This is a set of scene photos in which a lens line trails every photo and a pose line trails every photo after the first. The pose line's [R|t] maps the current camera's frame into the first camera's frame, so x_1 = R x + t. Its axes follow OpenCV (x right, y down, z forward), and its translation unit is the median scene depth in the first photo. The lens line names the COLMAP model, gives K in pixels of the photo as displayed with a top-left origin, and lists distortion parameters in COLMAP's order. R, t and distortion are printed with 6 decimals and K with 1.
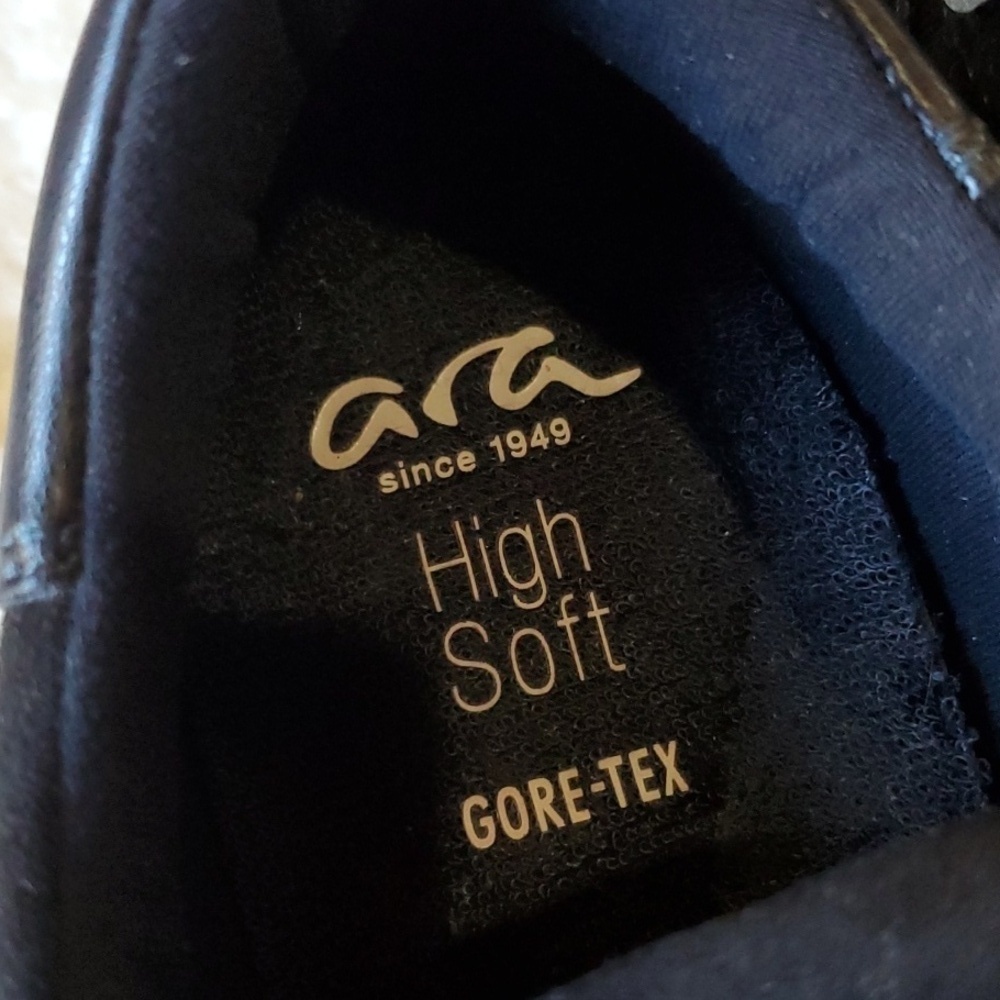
lens RADIAL K [[1555.3, 0, 500.0], [0, 1555.3, 499.7], [0, 0, 1]] dist [0.143062, 0.000000]
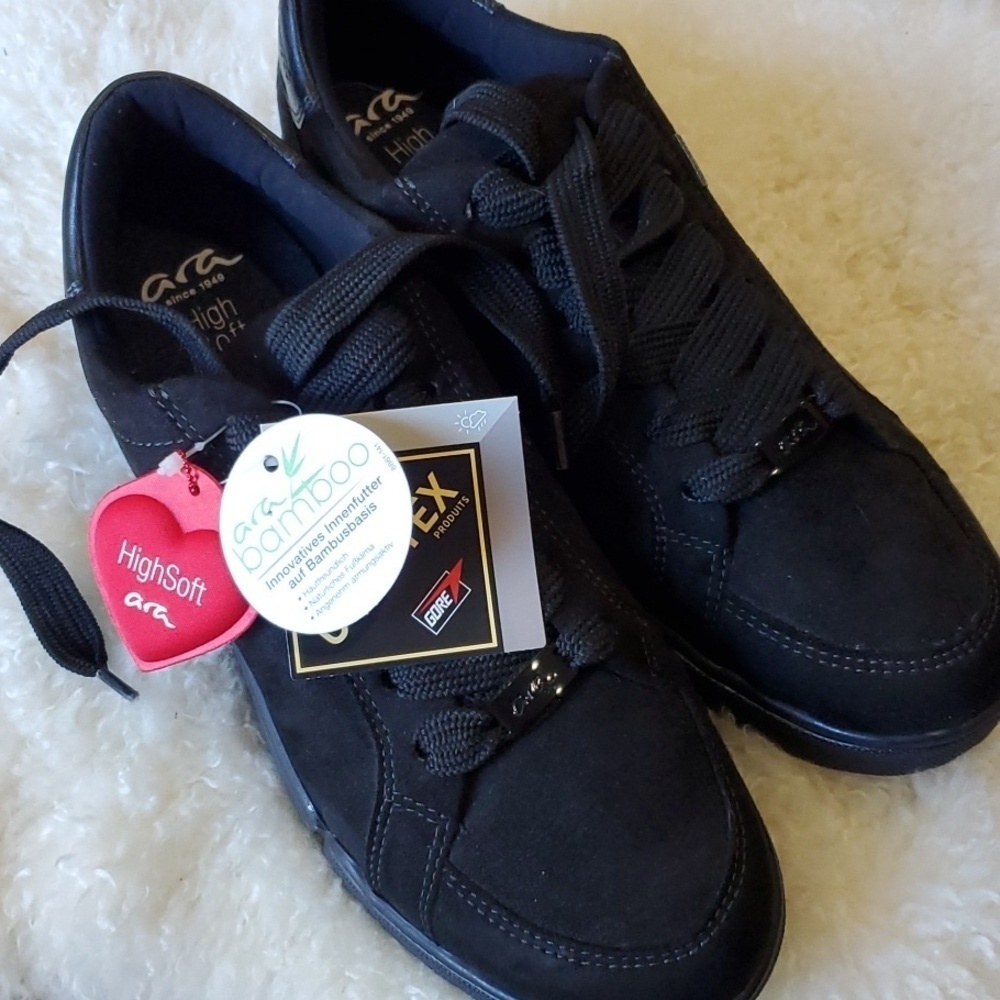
lens RADIAL K [[1555.3, 0, 499.9], [0, 1555.3, 500.2], [0, 0, 1]] dist [0.143062, 0.000000]
pose [[0.972523, -0.181805, 0.145414, 0.045085], [0.203032, 0.967976, -0.147648, 0.982260], [-0.113914, 0.173115, 0.978292, -2.110426]]
